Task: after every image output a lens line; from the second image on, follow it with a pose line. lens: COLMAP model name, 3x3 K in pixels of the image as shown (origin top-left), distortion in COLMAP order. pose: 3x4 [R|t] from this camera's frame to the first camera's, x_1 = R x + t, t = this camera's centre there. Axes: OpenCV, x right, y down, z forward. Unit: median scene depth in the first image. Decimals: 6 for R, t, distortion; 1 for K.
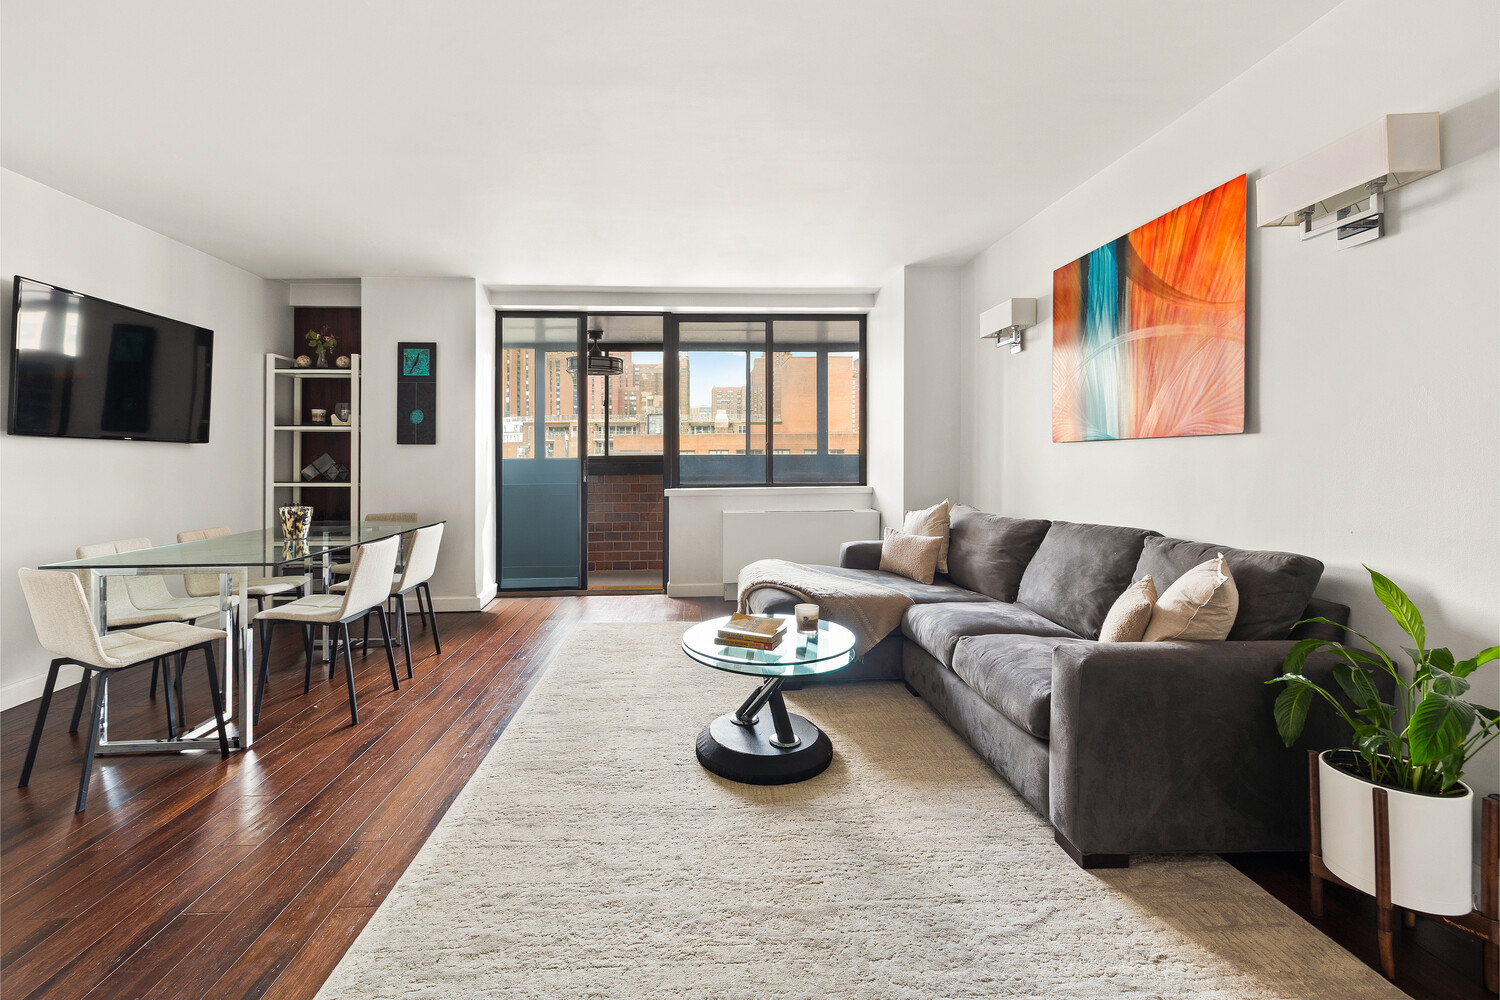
lens RADIAL K [[668.6, 0, 708.0], [0, 668.6, 456.7], [0, 0, 1]] dist [0.017700, -0.000131]
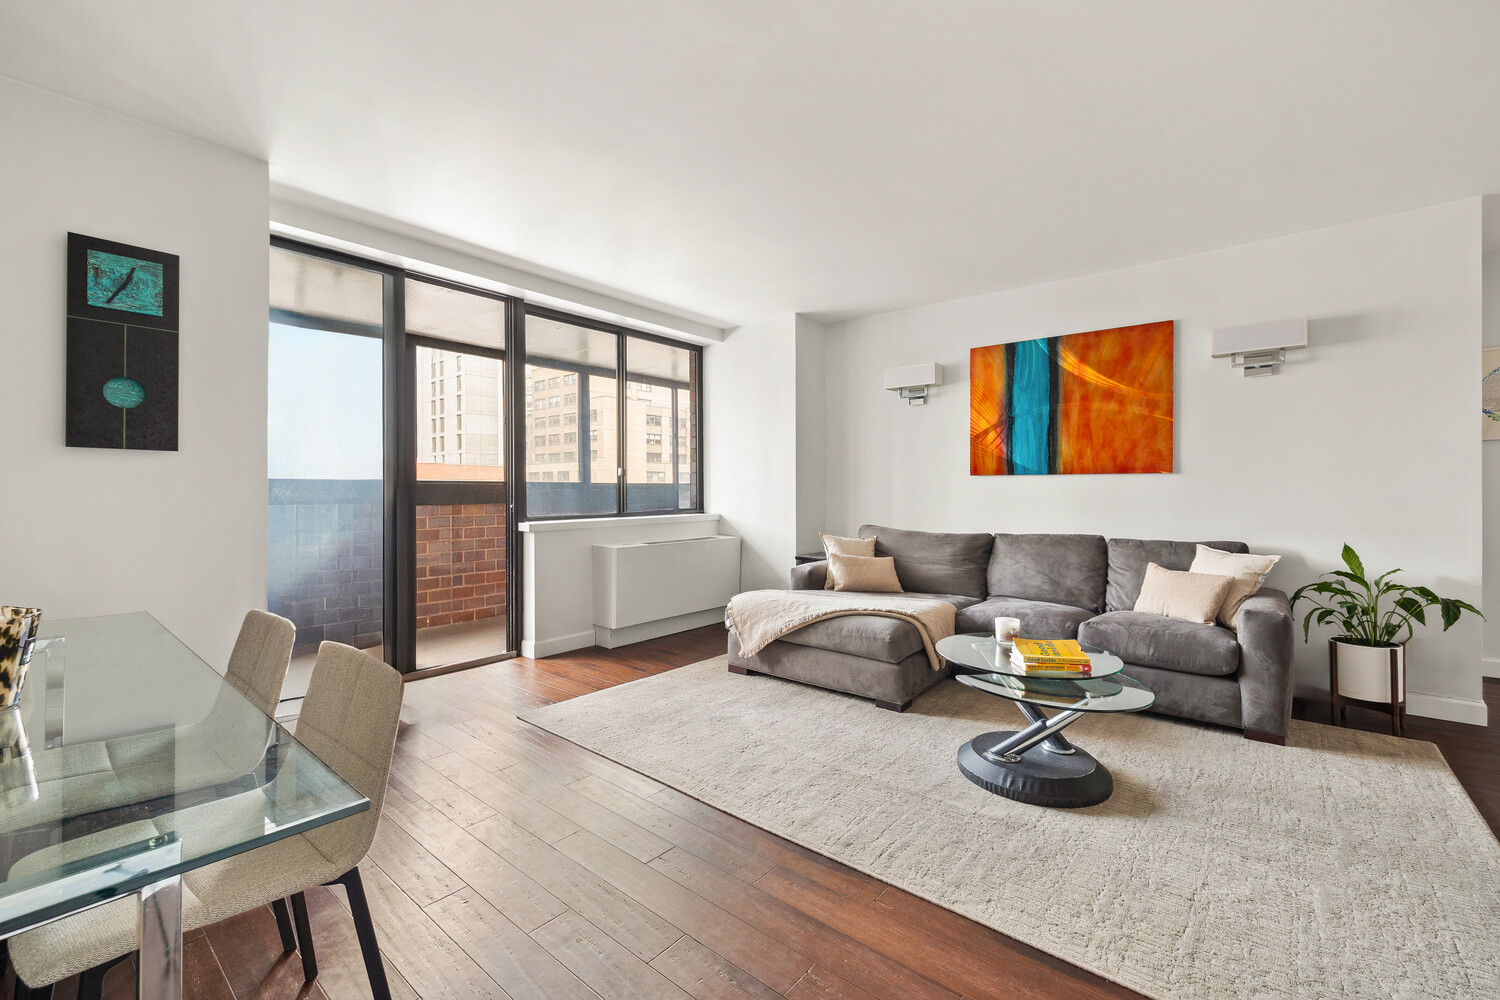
lens RADIAL K [[618.6, 0, 750.5], [0, 618.6, 497.0], [0, 0, 1]] dist [-0.003238, -0.000103]
pose [[0.658119, -0.001453, 0.752912, -0.473504], [-0.010448, 0.999884, 0.011063, 0.007292], [-0.752841, -0.015147, 0.658028, 0.348160]]
